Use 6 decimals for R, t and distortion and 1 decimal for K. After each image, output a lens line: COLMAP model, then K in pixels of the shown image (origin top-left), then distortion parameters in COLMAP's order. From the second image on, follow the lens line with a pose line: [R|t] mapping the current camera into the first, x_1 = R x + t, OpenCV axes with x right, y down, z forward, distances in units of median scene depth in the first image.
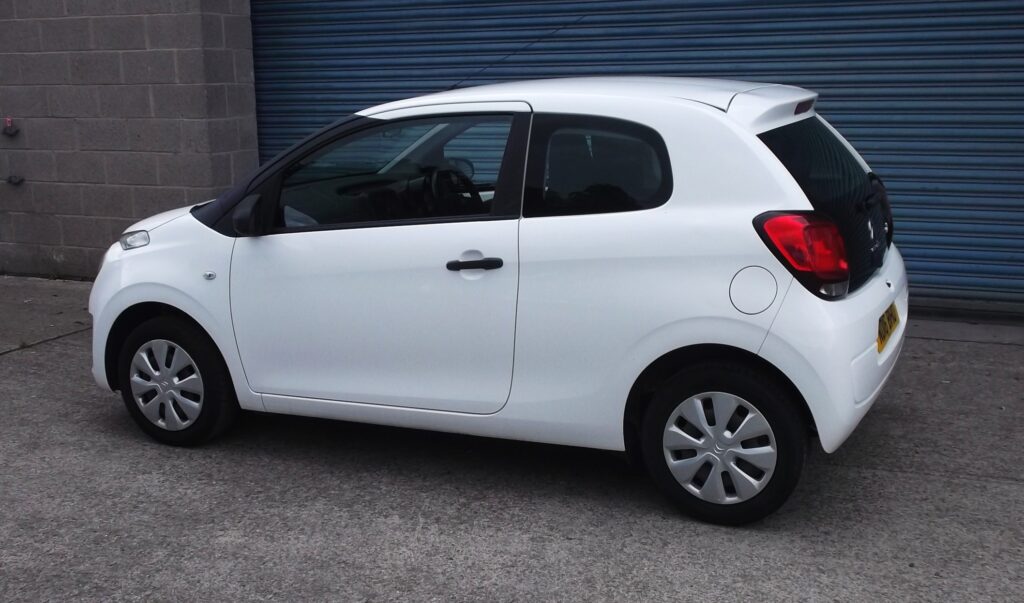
lens RADIAL K [[1128.8, 0, 573.2], [0, 1128.8, 309.8], [0, 0, 1]] dist [0.002586, 0.000000]
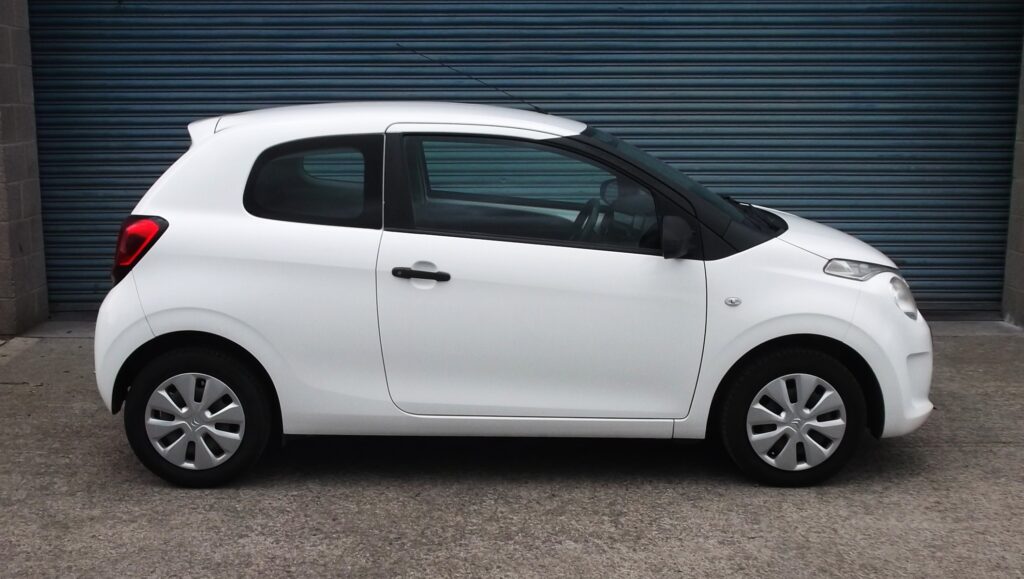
lens RADIAL K [[1122.8, 0, 513.2], [0, 1122.8, 295.2], [0, 0, 1]] dist [0.000818, 0.000000]
pose [[0.925688, -0.052561, 0.374620, -0.522872], [0.065305, 0.997636, -0.021393, -0.013773], [-0.372609, 0.044268, 0.926932, 0.086920]]
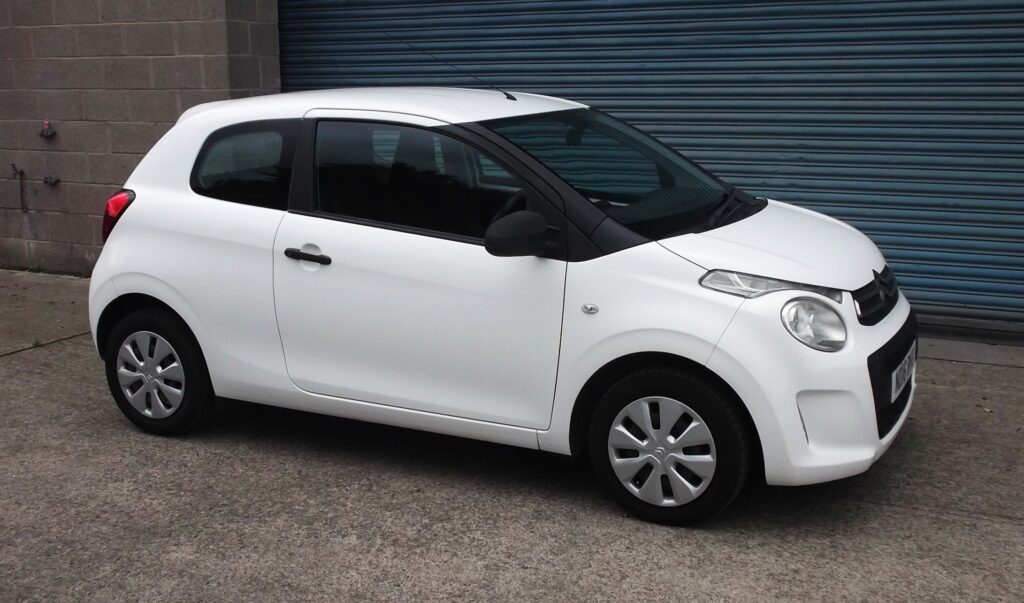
lens RADIAL K [[1100.1, 0, 561.2], [0, 1100.1, 297.3], [0, 0, 1]] dist [0.001493, 0.000000]
pose [[0.997708, 0.021449, -0.064184, 0.072890], [-0.022145, 0.999703, -0.010152, -0.016708], [0.063947, 0.011550, 0.997886, 0.054722]]
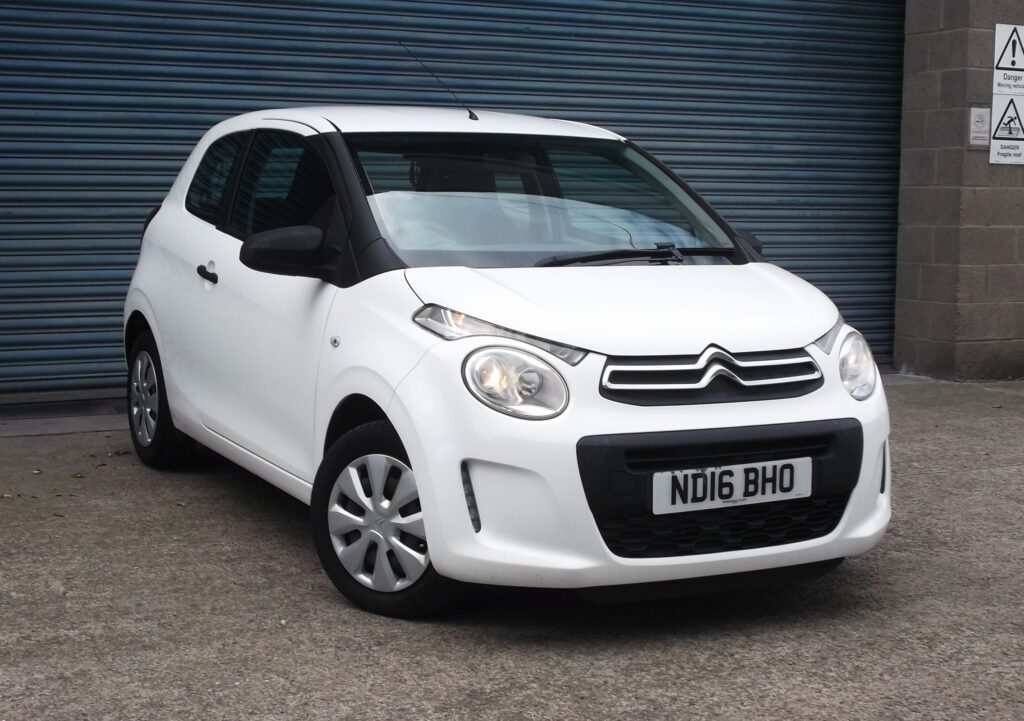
lens RADIAL K [[1480.9, 0, 519.8], [0, 1480.9, 354.3], [0, 0, 1]] dist [-0.006251, 0.000000]
pose [[0.673274, -0.065230, 0.736510, -1.199389], [0.130590, 0.990932, -0.031614, 0.009598], [-0.727769, 0.117465, 0.675688, 0.341599]]
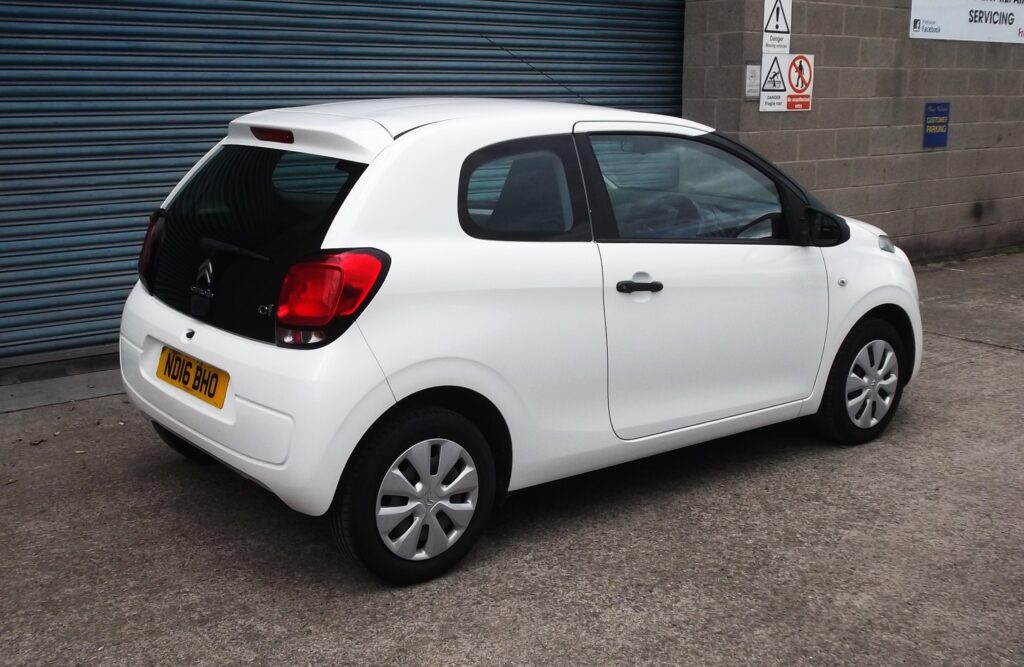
lens RADIAL K [[1082.0, 0, 484.8], [0, 1082.0, 315.8], [0, 0, 1]] dist [-0.003159, 0.000000]
pose [[0.529386, -0.158729, 0.833400, -1.028040], [0.167726, 0.982534, 0.080592, -0.127817], [-0.831636, 0.097119, 0.546762, 0.668525]]
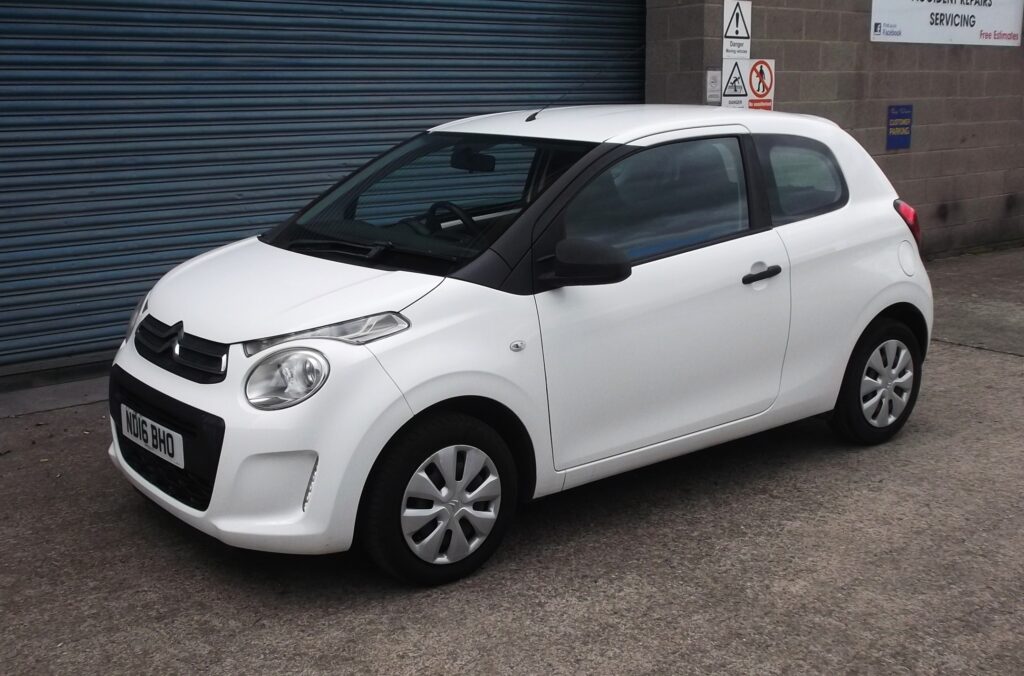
lens RADIAL K [[1091.5, 0, 480.8], [0, 1091.5, 326.9], [0, 0, 1]] dist [-0.001209, 0.000000]
pose [[0.516553, -0.167847, 0.839643, -1.041986], [0.183000, 0.979583, 0.083239, -0.119603], [-0.836471, 0.110657, 0.536723, 0.629072]]
